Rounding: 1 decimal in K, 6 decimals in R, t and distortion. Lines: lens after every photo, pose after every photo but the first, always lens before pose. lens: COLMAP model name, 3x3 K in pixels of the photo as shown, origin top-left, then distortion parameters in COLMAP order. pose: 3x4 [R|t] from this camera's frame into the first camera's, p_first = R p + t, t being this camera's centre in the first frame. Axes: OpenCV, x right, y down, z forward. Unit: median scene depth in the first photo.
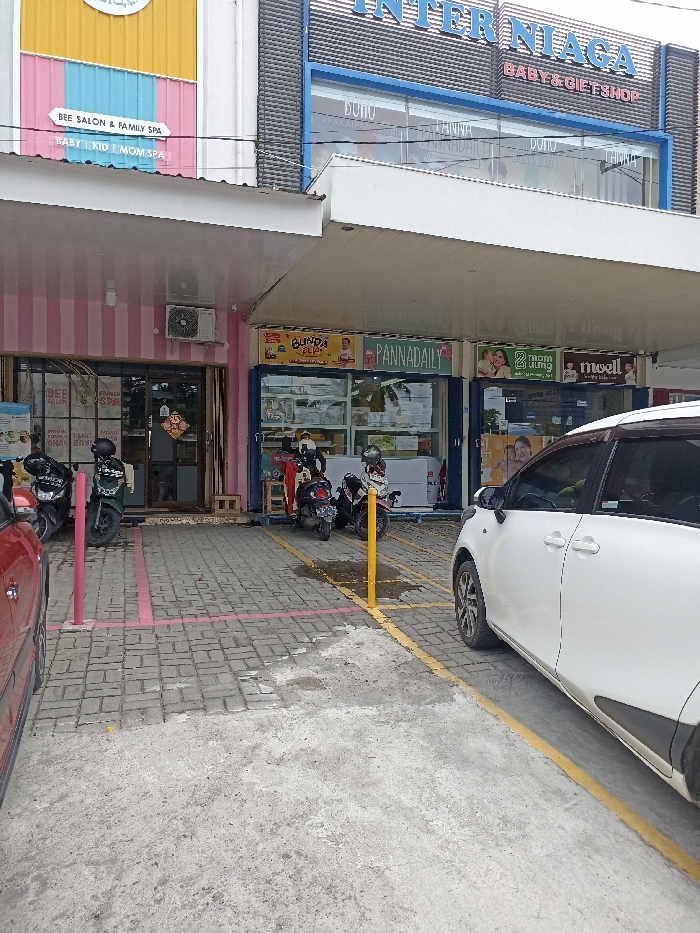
lens RADIAL K [[713.6, 0, 349.2], [0, 713.6, 468.9], [0, 0, 1]] dist [0.024569, -0.017549]
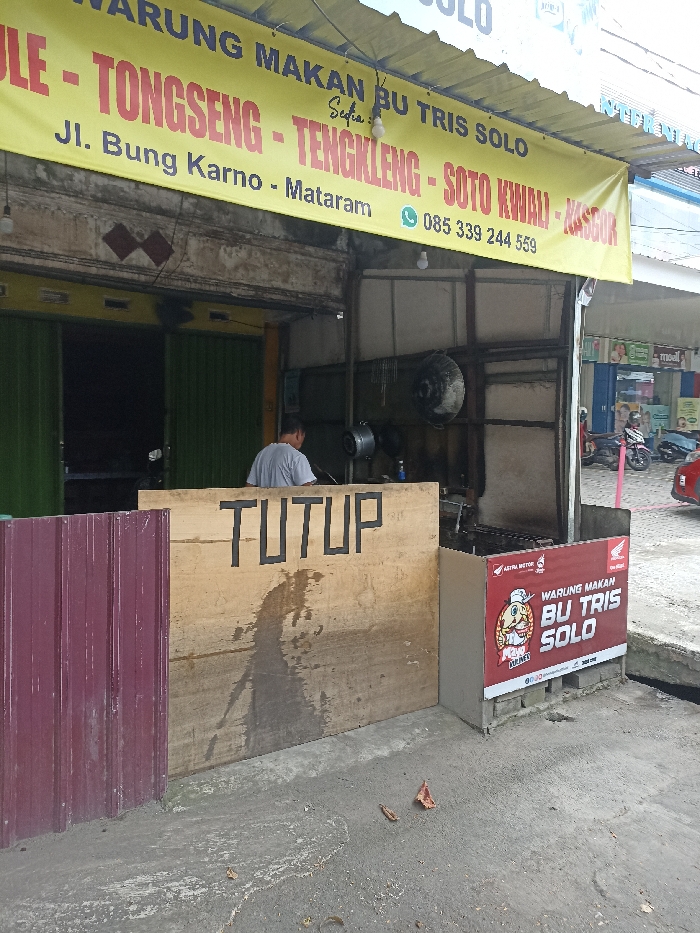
lens RADIAL K [[713.6, 0, 349.7], [0, 713.6, 466.8], [0, 0, 1]] dist [0.024569, -0.017549]
pose [[0.963585, -0.011477, 0.267154, -0.685188], [-0.004844, 0.998165, 0.060354, -0.002778], [-0.267357, -0.059451, 0.961762, -0.254441]]
